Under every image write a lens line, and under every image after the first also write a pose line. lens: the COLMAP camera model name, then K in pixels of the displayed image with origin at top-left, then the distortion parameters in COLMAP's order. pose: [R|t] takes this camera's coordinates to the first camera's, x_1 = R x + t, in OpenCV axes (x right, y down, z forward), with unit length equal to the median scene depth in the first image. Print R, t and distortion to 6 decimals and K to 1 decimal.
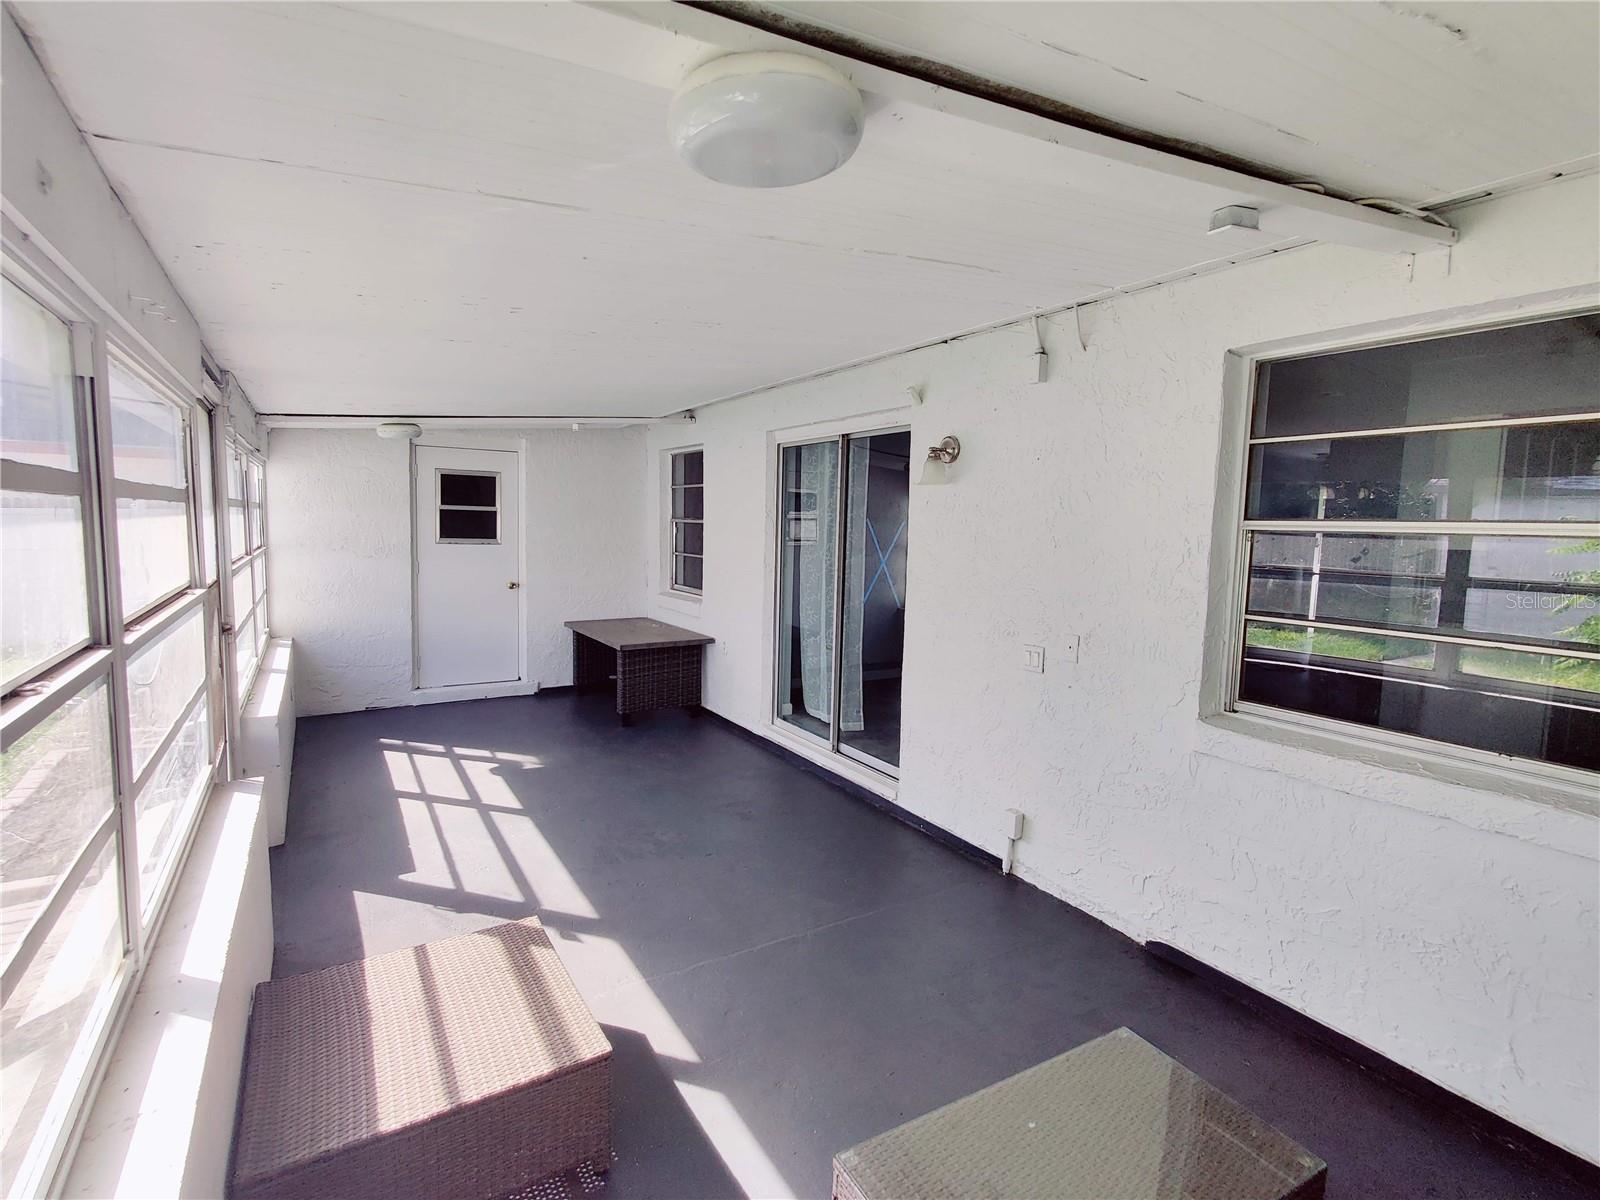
lens RADIAL K [[789.1, 0, 801.7], [0, 789.1, 598.9], [0, 0, 1]] dist [0.001502, 0.001569]
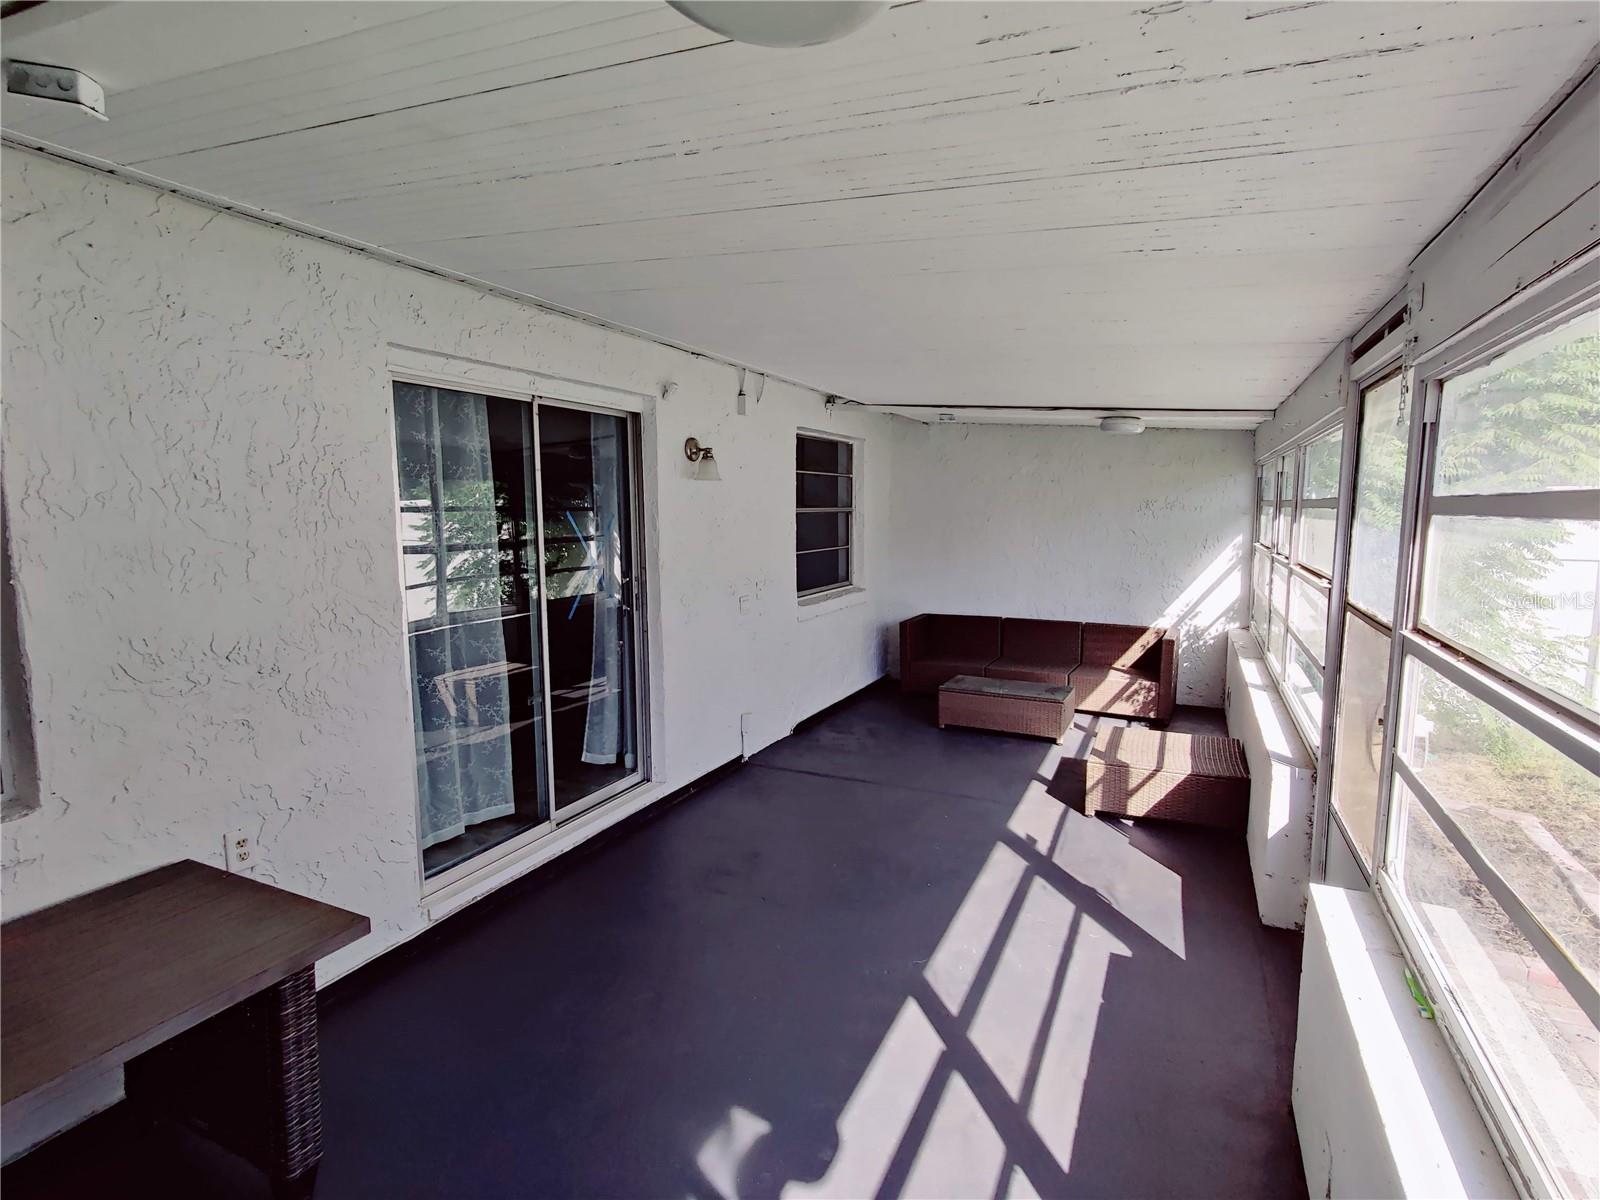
lens RADIAL K [[789.1, 0, 802.0], [0, 789.1, 598.4], [0, 0, 1]] dist [0.001502, 0.001569]
pose [[-0.535430, -0.116526, 0.836502, -0.964118], [0.076466, 0.979680, 0.185416, -0.194967], [-0.841111, 0.163242, -0.515640, 1.638544]]
